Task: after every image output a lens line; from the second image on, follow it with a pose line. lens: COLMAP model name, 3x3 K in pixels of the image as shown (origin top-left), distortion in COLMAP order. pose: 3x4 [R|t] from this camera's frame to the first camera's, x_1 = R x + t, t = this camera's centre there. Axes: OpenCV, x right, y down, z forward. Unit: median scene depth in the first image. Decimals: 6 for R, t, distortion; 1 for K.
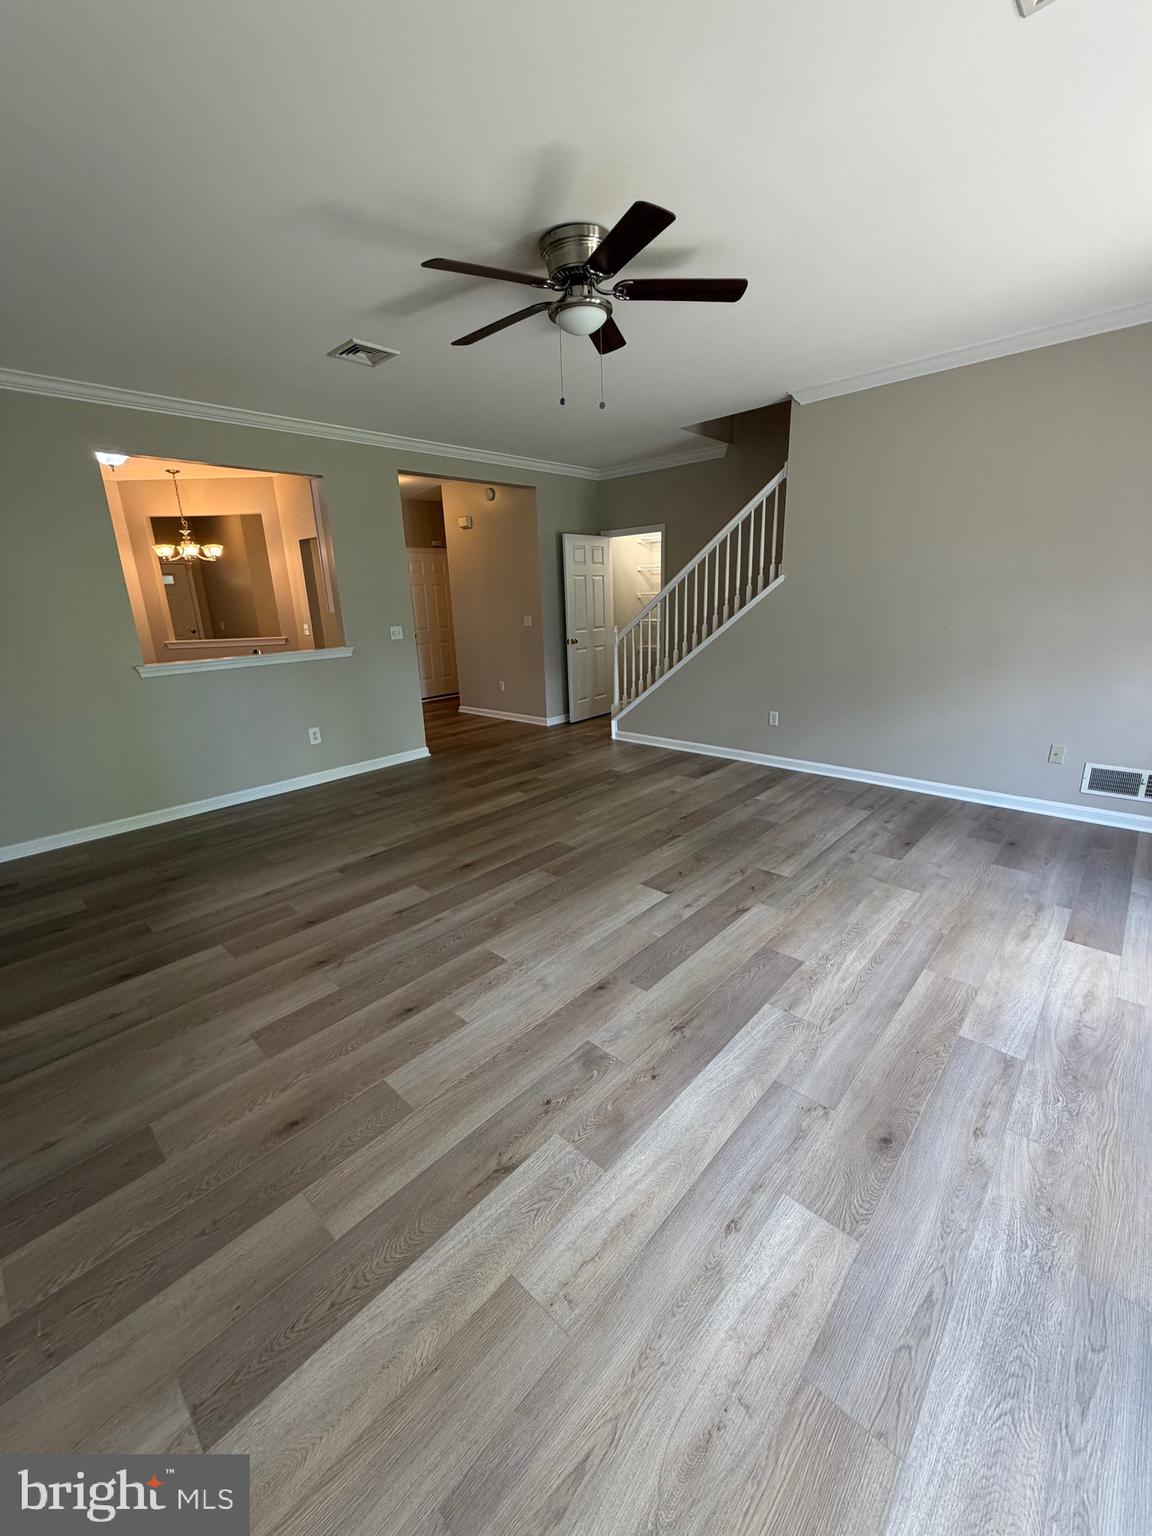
lens RADIAL K [[611.5, 0, 572.6], [0, 611.5, 770.2], [0, 0, 1]] dist [-0.001230, 0.000797]
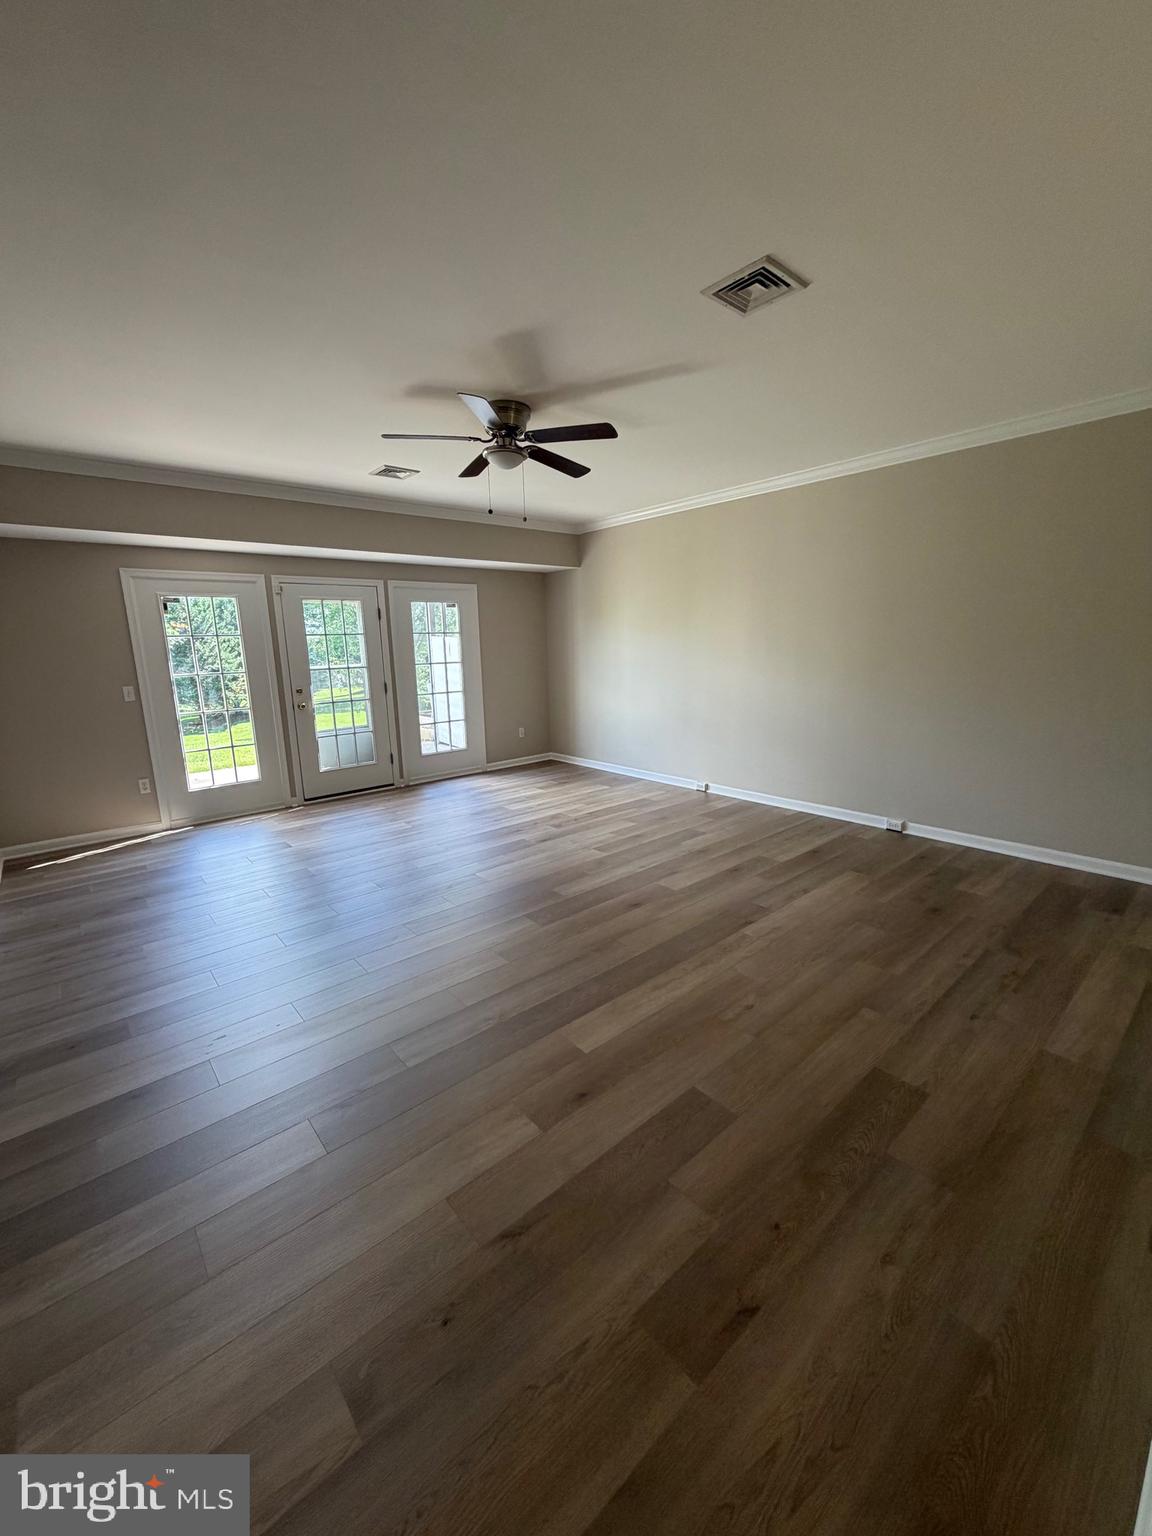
lens RADIAL K [[611.5, 0, 570.6], [0, 611.5, 765.6], [0, 0, 1]] dist [-0.001230, 0.000797]
pose [[-0.992303, 0.036108, 0.118453, -0.231460], [0.087103, 0.883439, 0.460379, -0.633434], [-0.088023, 0.467153, -0.879784, 2.155749]]
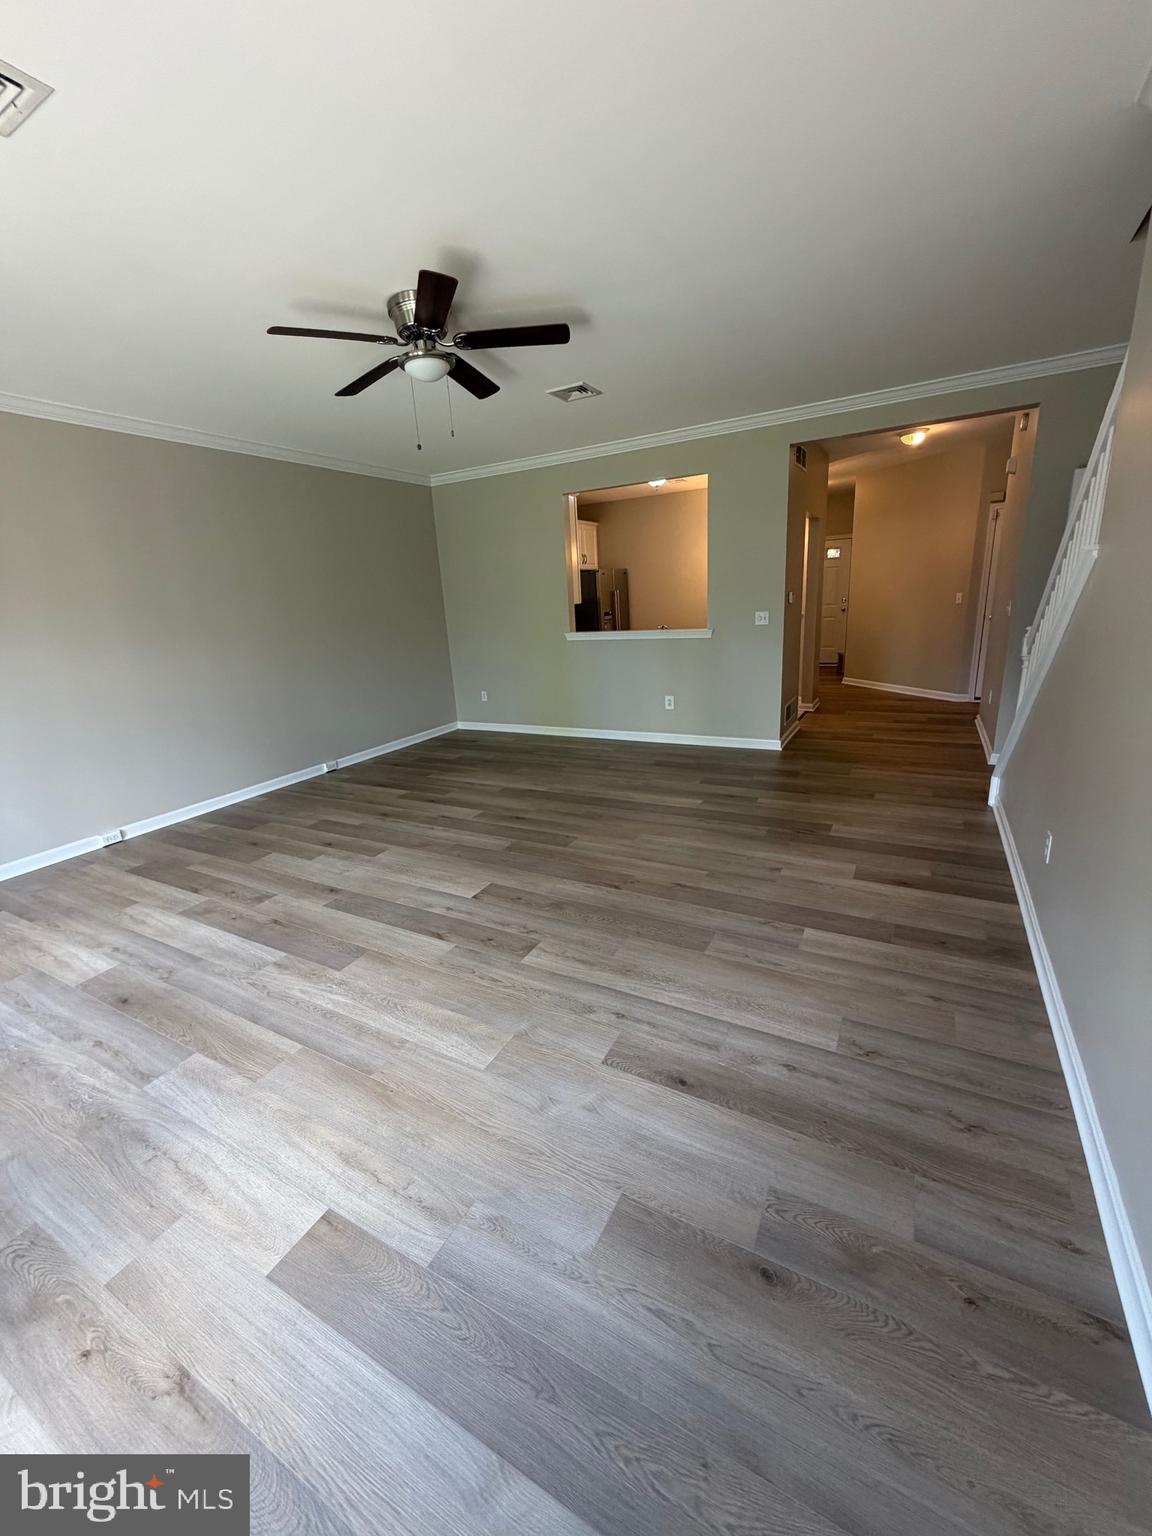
lens RADIAL K [[611.5, 0, 578.2], [0, 611.5, 768.4], [0, 0, 1]] dist [-0.001230, 0.000797]
pose [[0.251181, 0.288077, -0.924078, 1.156557], [-0.222987, 0.946228, 0.234370, -0.303146], [0.941905, 0.147188, 0.301911, 0.870935]]
